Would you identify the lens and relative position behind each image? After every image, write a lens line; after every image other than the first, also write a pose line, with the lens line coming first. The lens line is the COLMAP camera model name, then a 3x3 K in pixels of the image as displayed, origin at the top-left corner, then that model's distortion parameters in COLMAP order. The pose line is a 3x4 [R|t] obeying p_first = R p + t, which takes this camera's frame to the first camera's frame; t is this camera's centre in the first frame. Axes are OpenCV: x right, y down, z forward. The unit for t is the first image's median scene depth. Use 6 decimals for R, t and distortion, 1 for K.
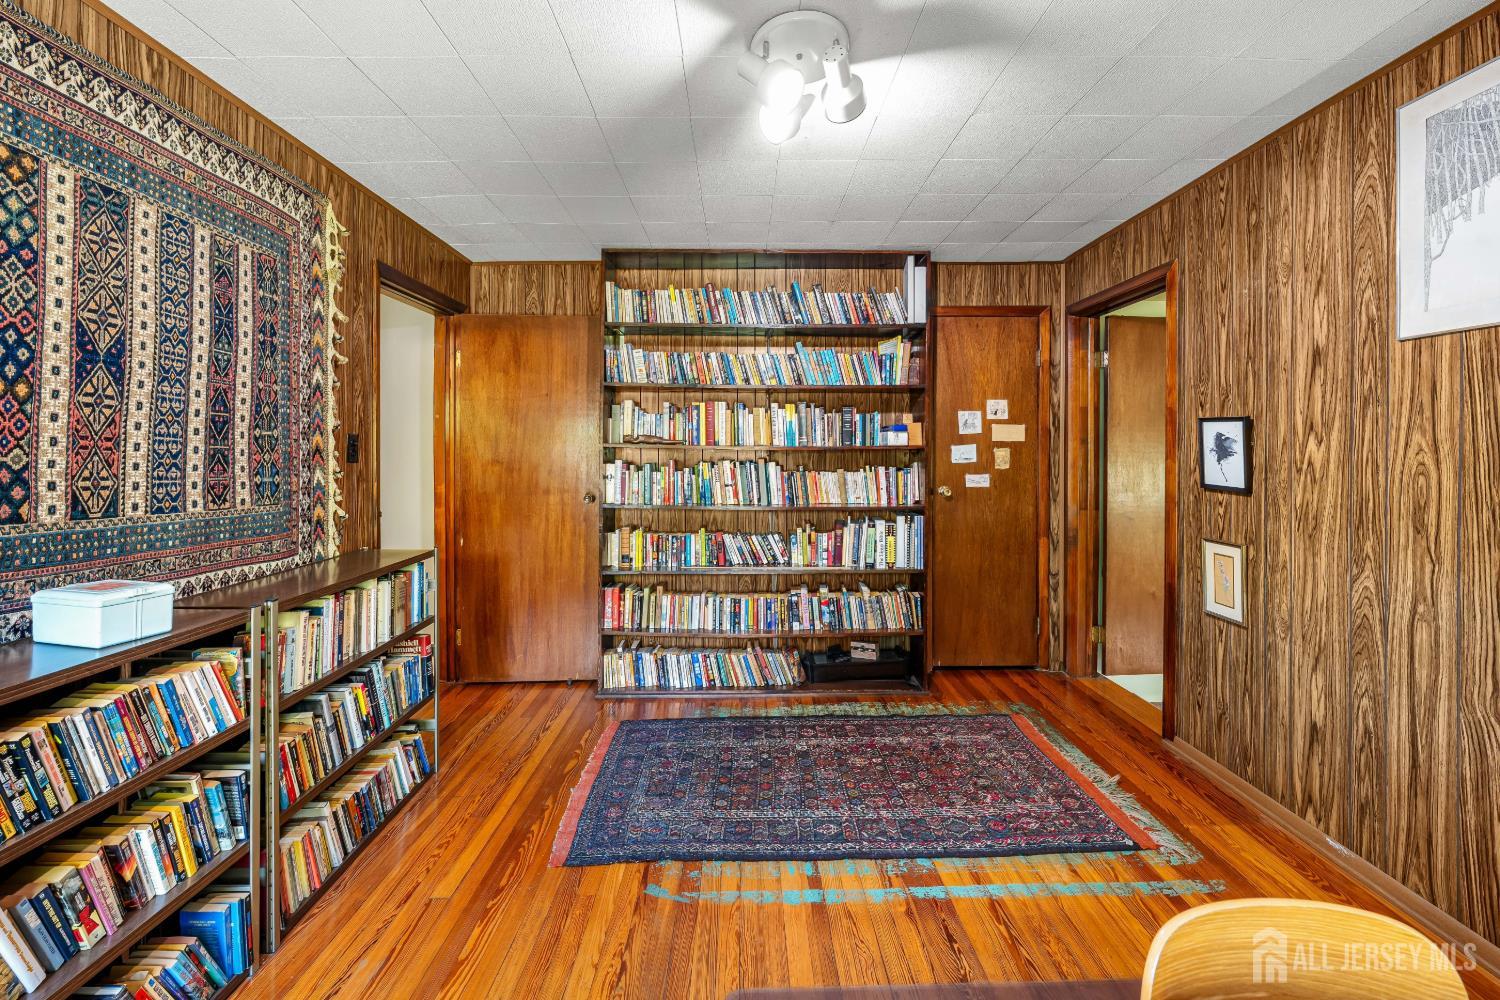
lens RADIAL K [[604.9, 0, 751.1], [0, 604.9, 460.0], [0, 0, 1]] dist [-0.000609, -0.000313]
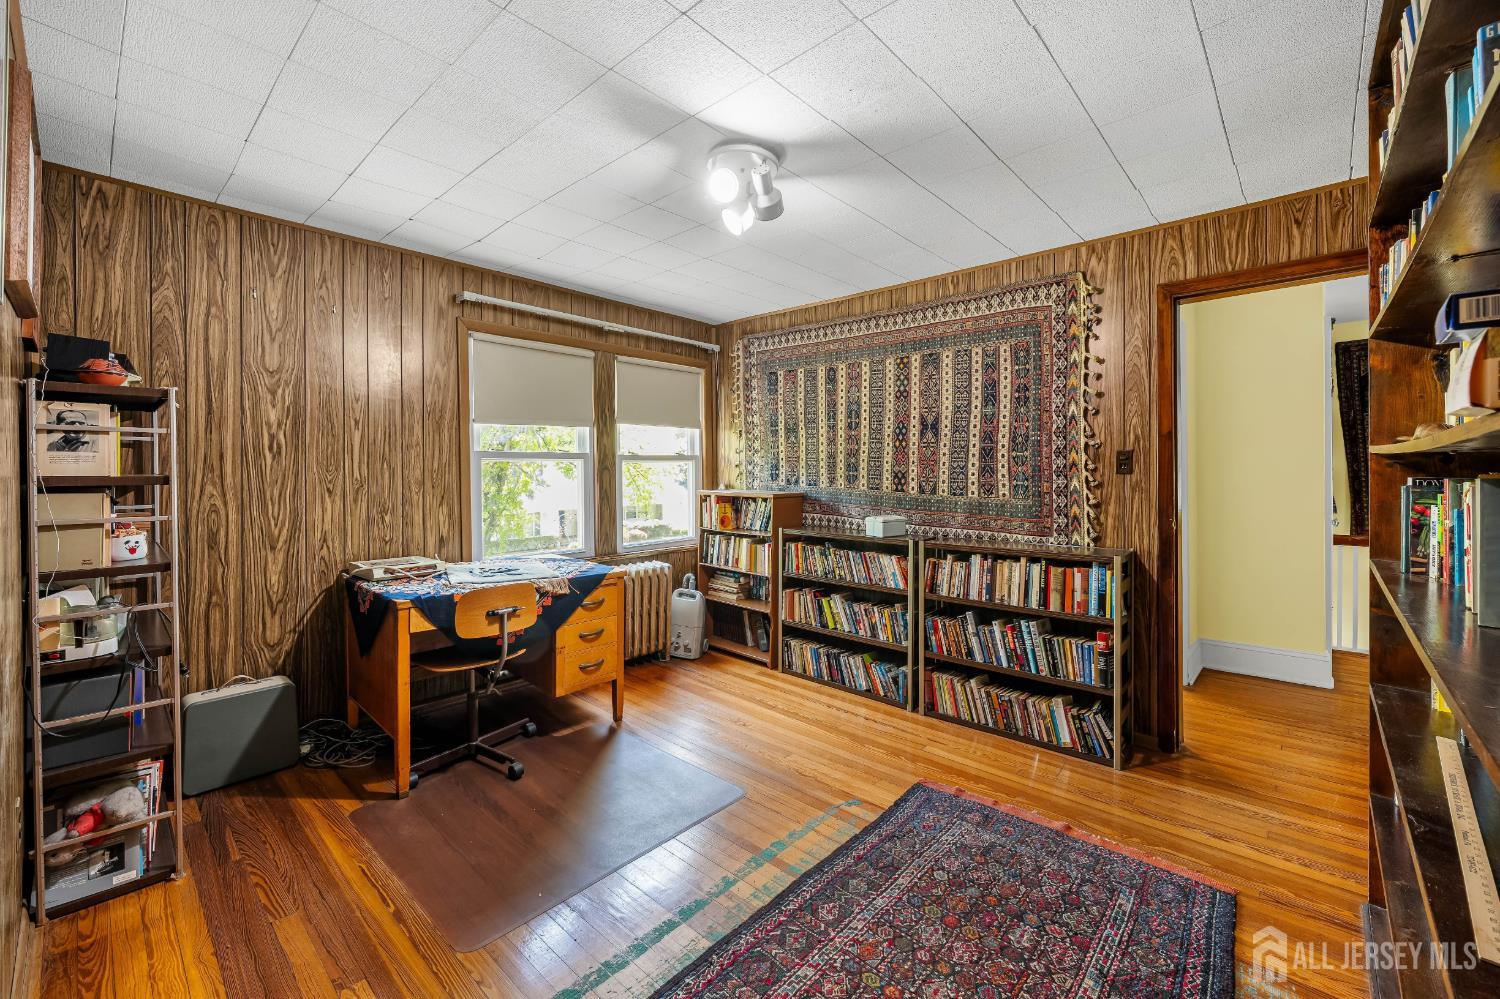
lens RADIAL K [[617.9, 0, 737.2], [0, 617.9, 464.5], [0, 0, 1]] dist [-0.000318, 0.000182]
pose [[-0.693054, 0.005652, -0.720864, 0.978862], [-0.000345, 0.999967, 0.008171, -0.032454], [0.720886, 0.005912, -0.693028, 1.742498]]
